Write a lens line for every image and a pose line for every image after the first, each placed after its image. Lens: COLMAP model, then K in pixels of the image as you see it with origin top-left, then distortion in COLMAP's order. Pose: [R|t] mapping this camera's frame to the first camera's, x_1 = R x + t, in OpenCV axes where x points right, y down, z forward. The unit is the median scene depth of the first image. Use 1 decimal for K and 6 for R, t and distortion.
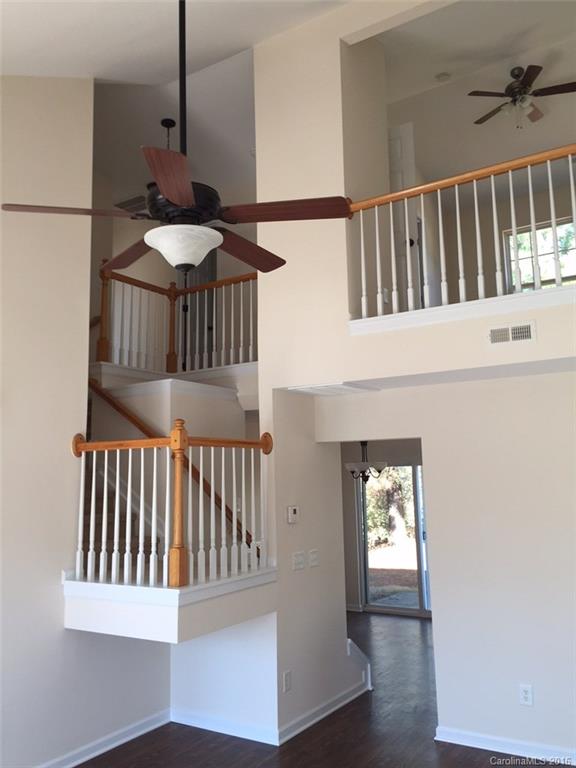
lens RADIAL K [[654.8, 0, 287.1], [0, 654.8, 382.6], [0, 0, 1]] dist [0.054846, -0.081452]
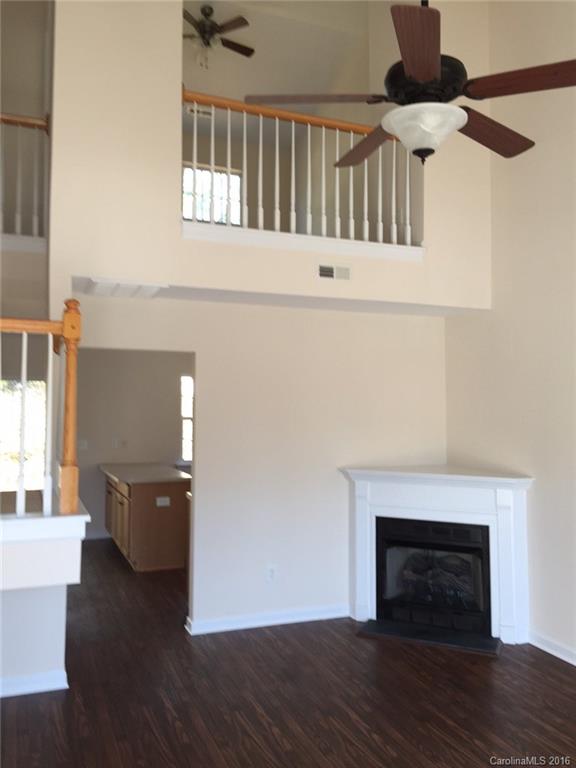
lens RADIAL K [[654.8, 0, 260.0], [0, 654.8, 369.0], [0, 0, 1]] dist [0.054846, -0.081452]
pose [[0.591812, 0.064971, 0.803454, -0.628941], [-0.145851, 0.988925, 0.027463, 0.078575], [-0.792771, -0.133438, 0.594733, 0.362460]]
